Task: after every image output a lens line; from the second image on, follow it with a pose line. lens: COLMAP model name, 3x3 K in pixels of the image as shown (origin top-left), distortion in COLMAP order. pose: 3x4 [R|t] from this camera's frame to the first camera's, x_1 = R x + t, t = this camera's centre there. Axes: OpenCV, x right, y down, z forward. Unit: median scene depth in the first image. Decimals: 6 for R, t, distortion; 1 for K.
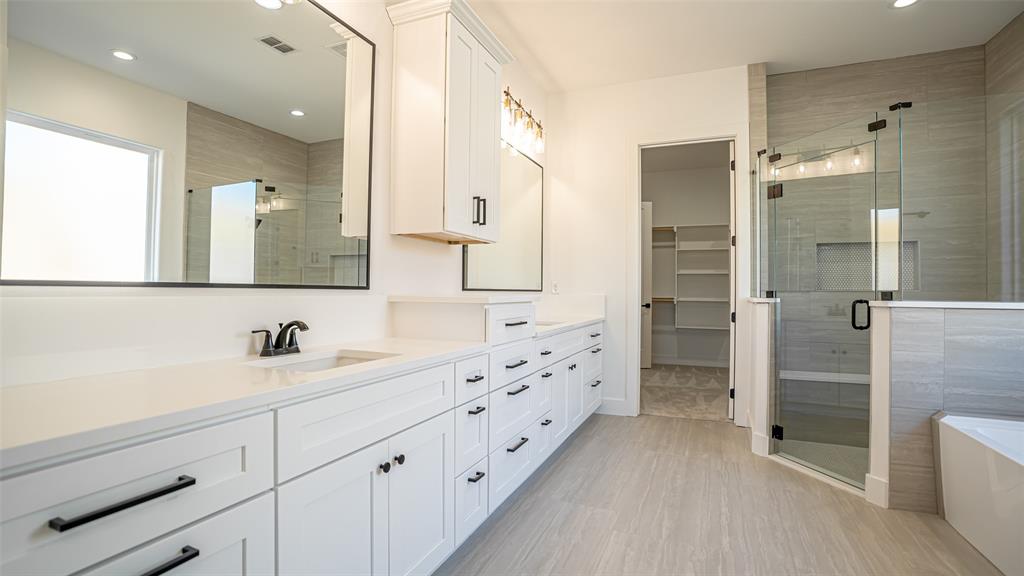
lens RADIAL K [[475.0, 0, 491.5], [0, 475.0, 278.9], [0, 0, 1]] dist [-0.066024, 0.020227]
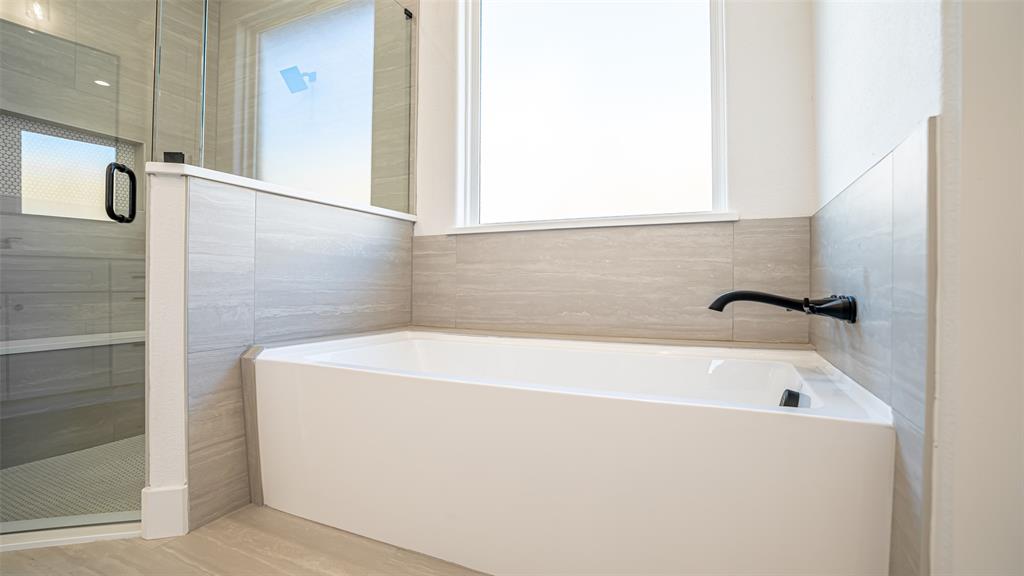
lens RADIAL K [[475.0, 0, 520.8], [0, 475.0, 290.7], [0, 0, 1]] dist [-0.066024, 0.020227]
pose [[-0.003707, -0.015361, 0.999875, 0.309235], [-0.024583, 0.999581, 0.015265, 0.186304], [-0.999691, -0.024524, -0.004083, 0.596437]]
